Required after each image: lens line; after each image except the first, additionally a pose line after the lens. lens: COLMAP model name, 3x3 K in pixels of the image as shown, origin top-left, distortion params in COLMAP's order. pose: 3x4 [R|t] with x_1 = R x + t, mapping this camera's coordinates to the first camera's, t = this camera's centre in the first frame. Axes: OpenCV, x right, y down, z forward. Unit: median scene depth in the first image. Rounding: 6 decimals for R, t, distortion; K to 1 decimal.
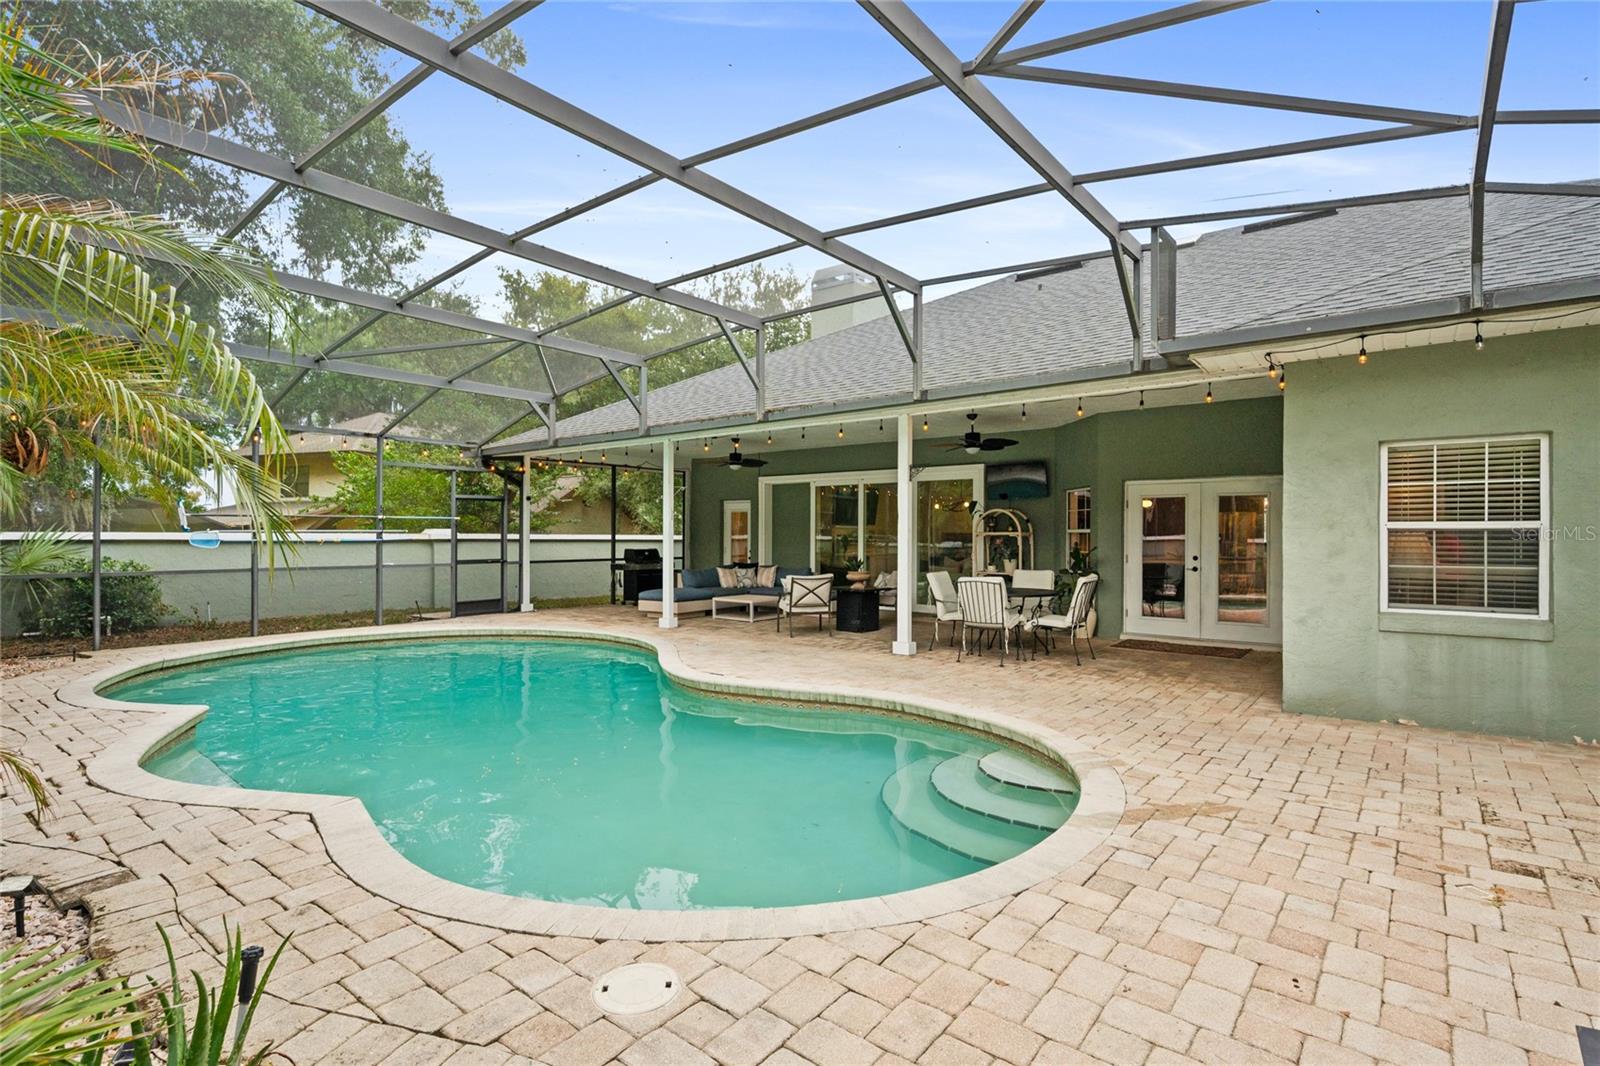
lens RADIAL K [[775.4, 0, 807.7], [0, 775.4, 529.5], [0, 0, 1]] dist [0.001421, 0.000238]
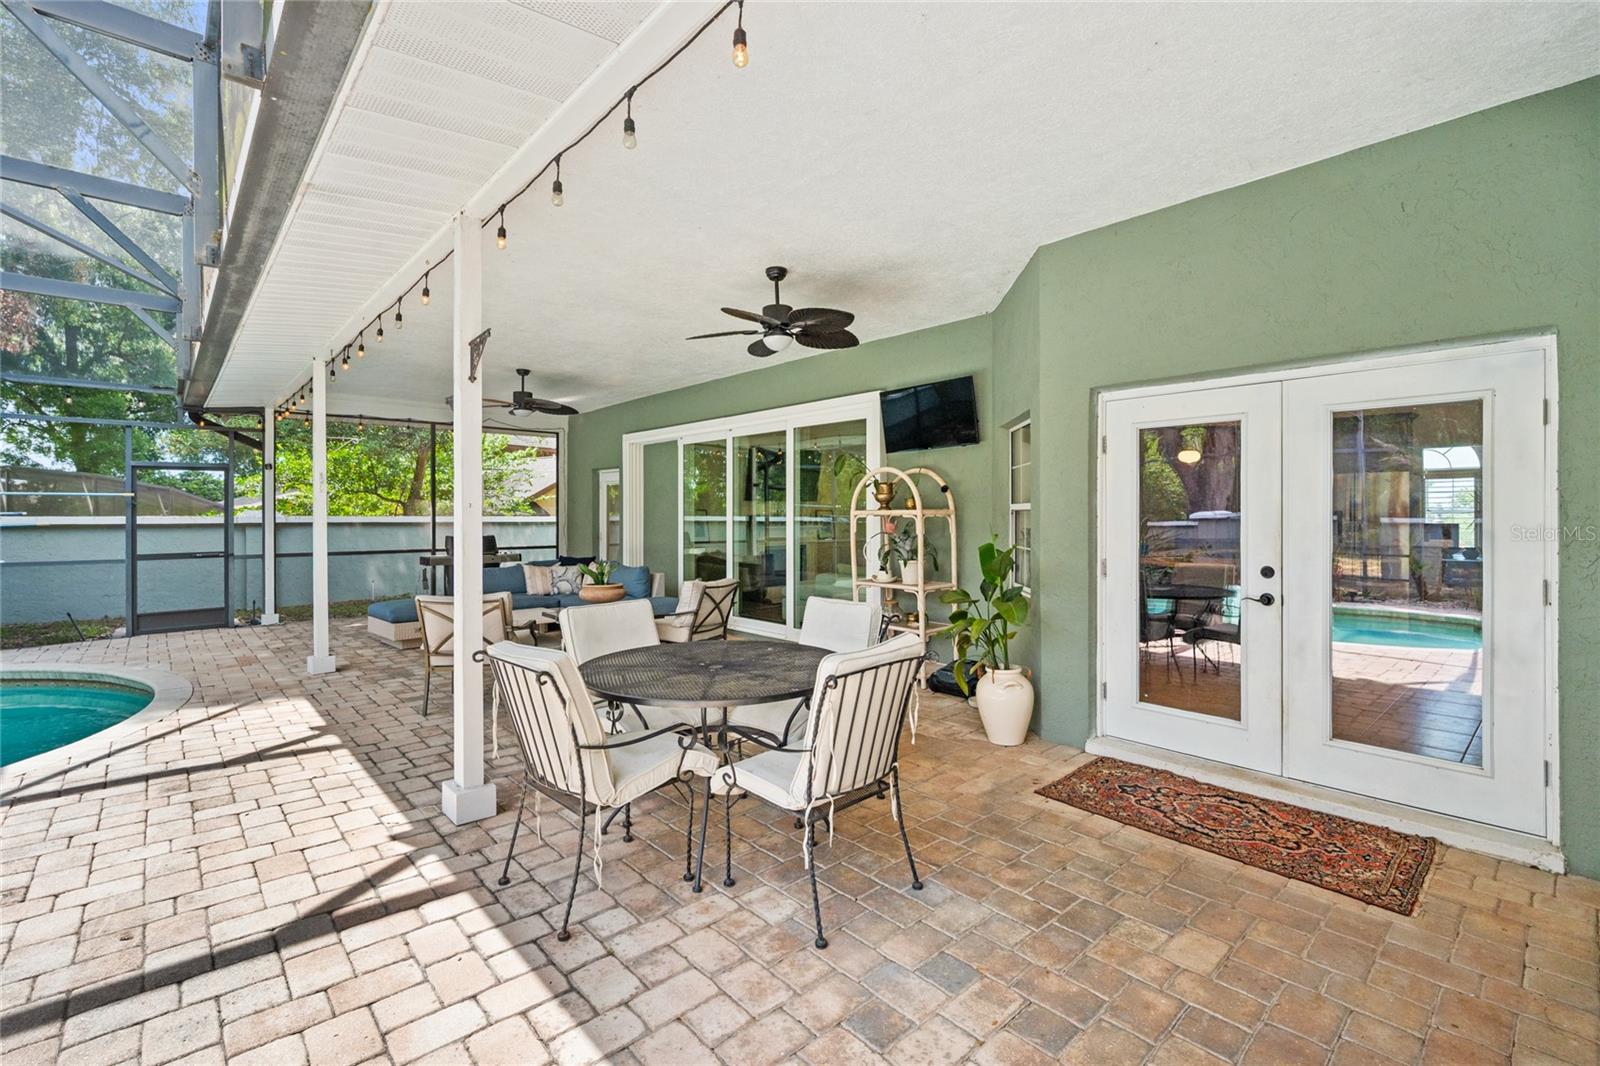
lens RADIAL K [[721.6, 0, 809.5], [0, 721.6, 515.9], [0, 0, 1]] dist [0.003510, -0.000222]
pose [[0.985963, -0.003211, -0.166933, 0.316255], [0.004512, 0.999962, 0.007410, 0.003832], [0.166903, -0.008059, 0.985940, 0.571137]]
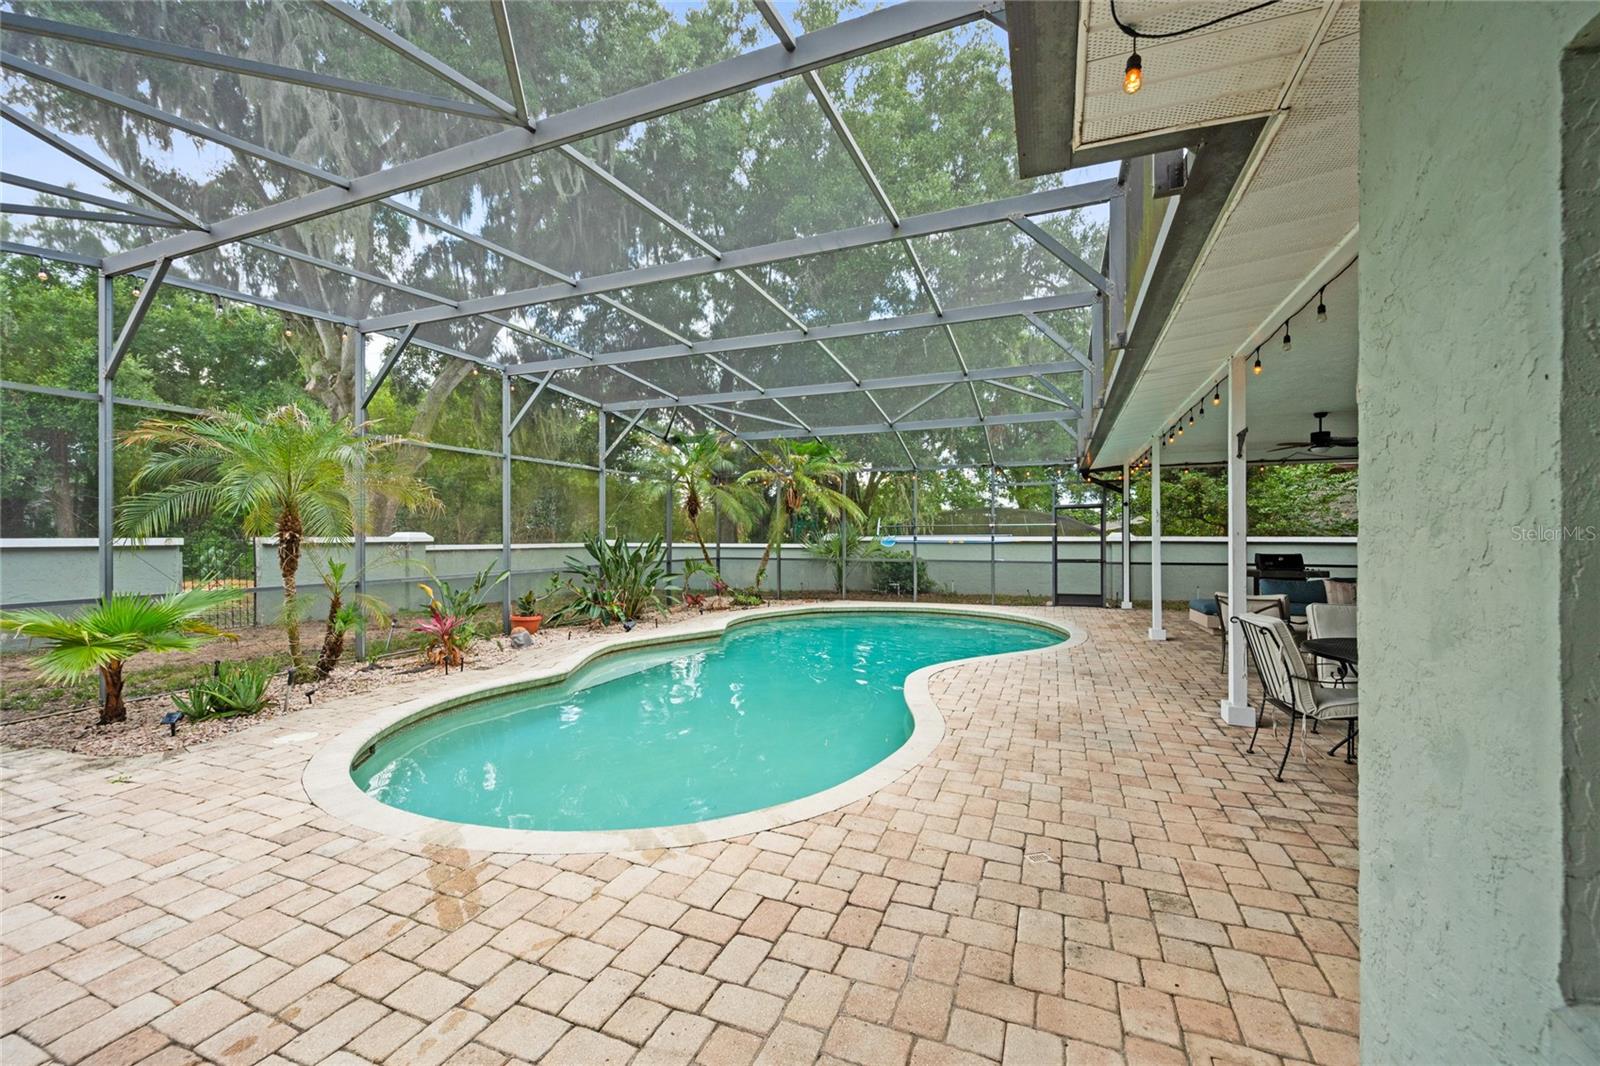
lens RADIAL K [[627.9, 0, 806.2], [0, 627.9, 533.3], [0, 0, 1]] dist [-0.000718, 0.000101]
pose [[0.287344, -0.005308, -0.957813, 0.456079], [0.008561, 0.999959, -0.002973, -0.000568], [0.957789, -0.007345, 0.287378, 0.435442]]
